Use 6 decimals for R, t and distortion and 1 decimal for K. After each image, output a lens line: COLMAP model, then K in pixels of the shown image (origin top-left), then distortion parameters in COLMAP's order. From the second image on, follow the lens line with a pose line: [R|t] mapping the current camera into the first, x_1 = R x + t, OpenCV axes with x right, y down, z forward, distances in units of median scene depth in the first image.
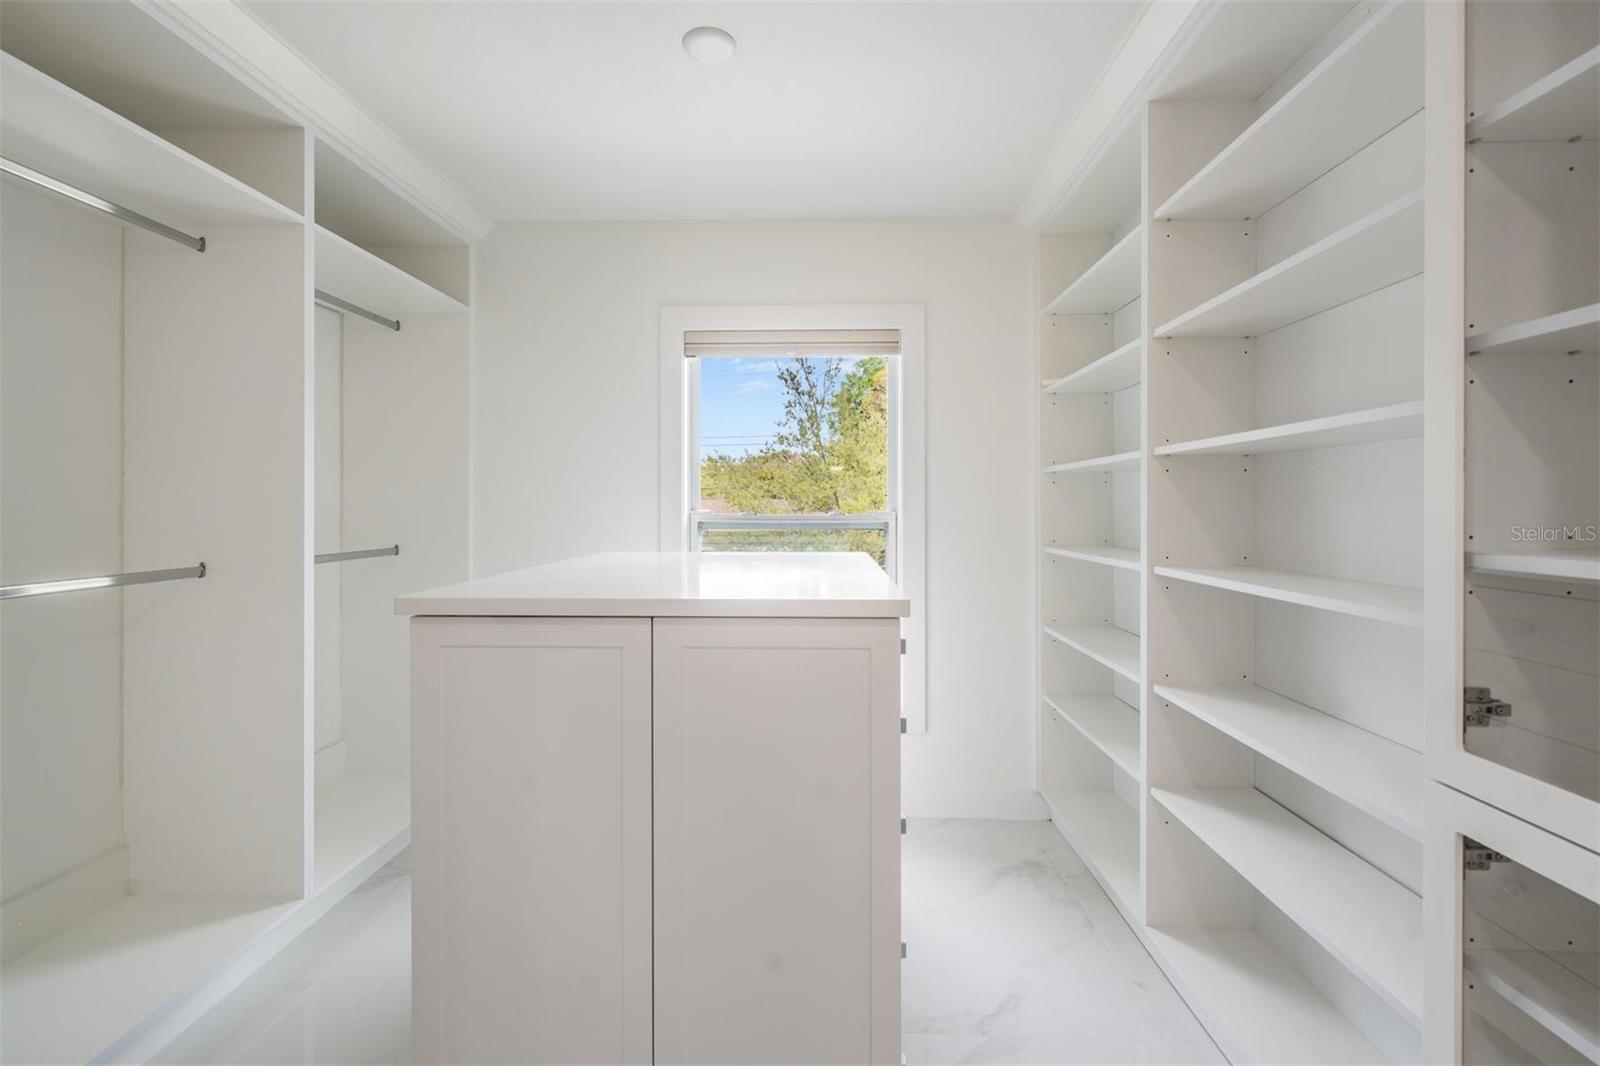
lens RADIAL K [[712.2, 0, 800.3], [0, 712.2, 511.6], [0, 0, 1]] dist [0.000656, 0.000054]
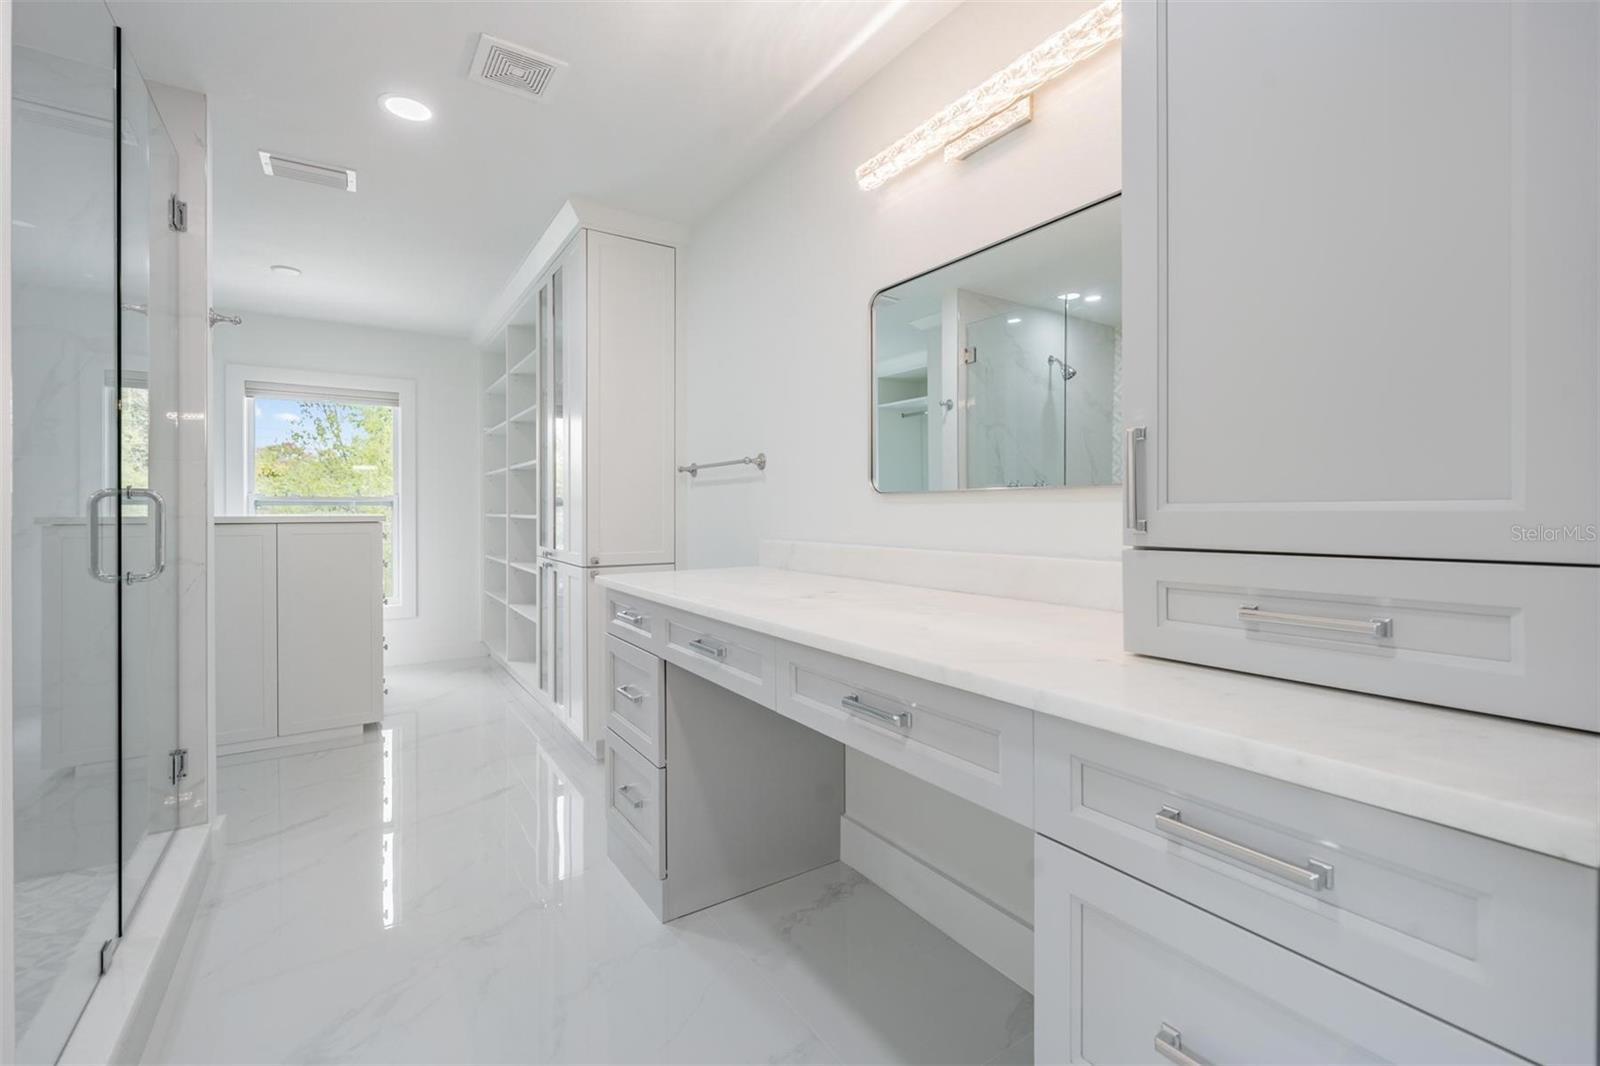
lens RADIAL K [[686.0, 0, 796.3], [0, 686.0, 520.0], [0, 0, 1]] dist [0.001070, -0.000647]
pose [[0.816039, -0.007311, 0.577951, -0.010114], [0.003222, 0.999962, 0.008101, 0.011872], [-0.577989, -0.004749, 0.816031, -0.223916]]
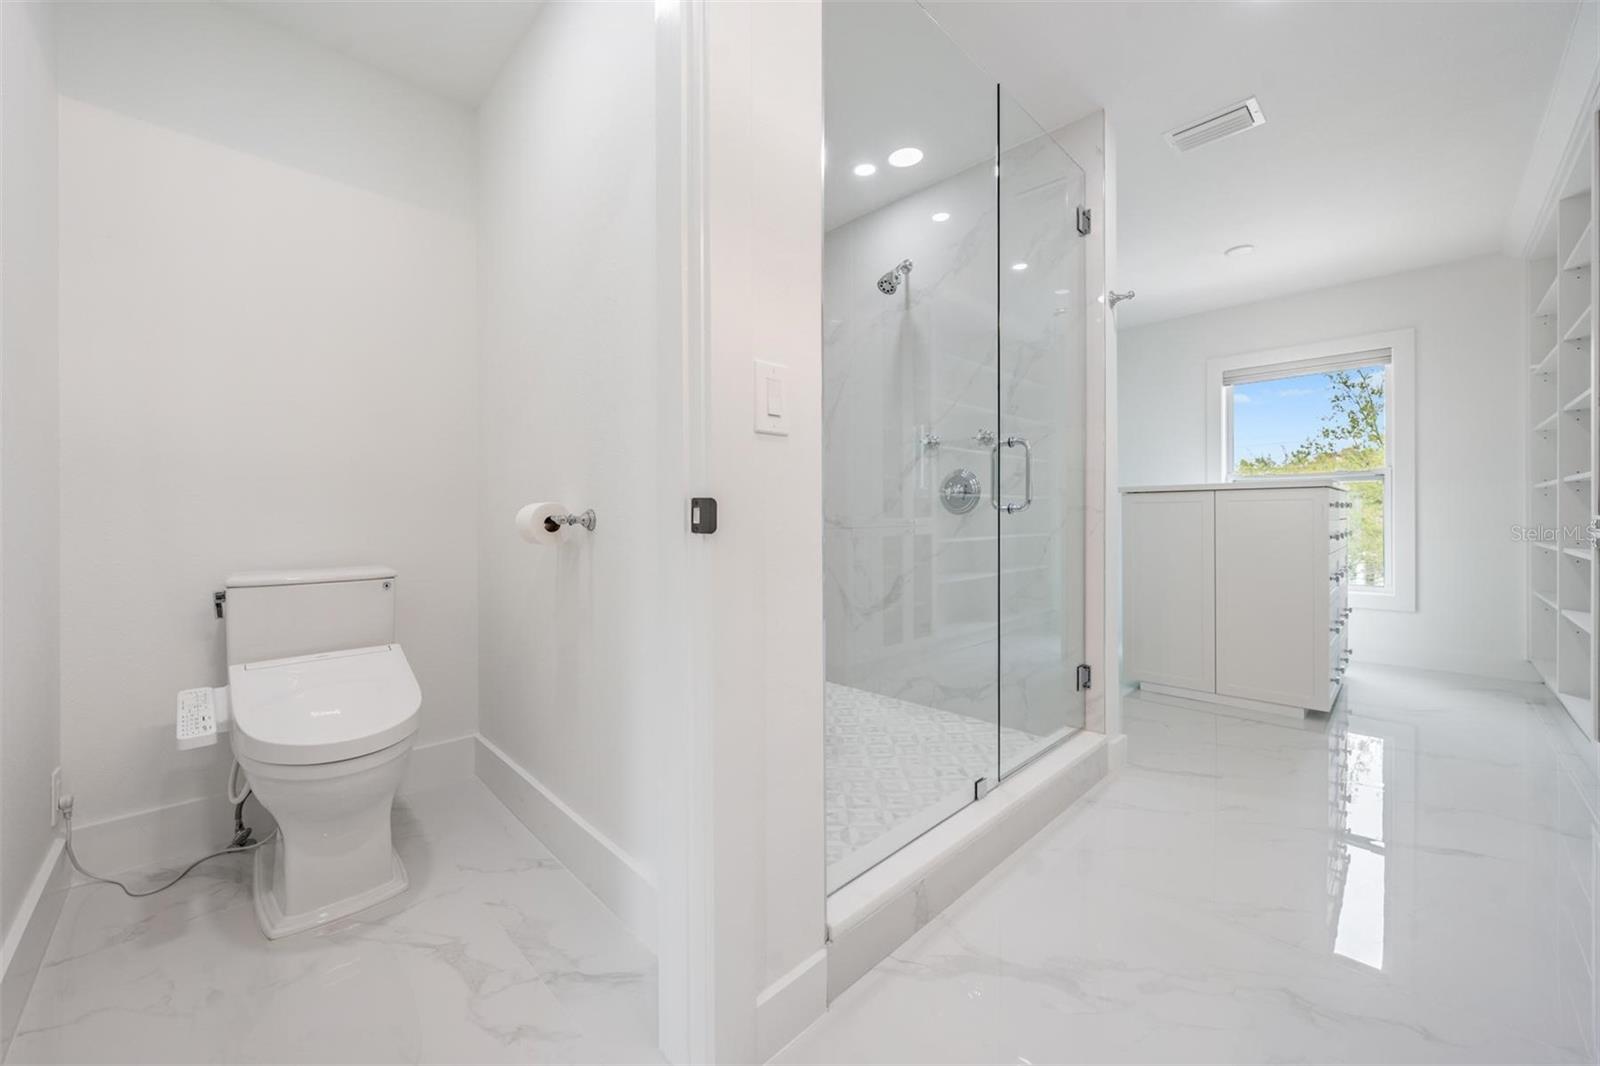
lens RADIAL K [[611.5, 0, 798.8], [0, 611.5, 519.8], [0, 0, 1]] dist [-0.001175, 0.000175]
pose [[0.727942, -0.001704, -0.685636, 0.025304], [0.001787, 0.999998, -0.000589, 0.025869], [0.685636, -0.000796, 0.727944, -0.190178]]
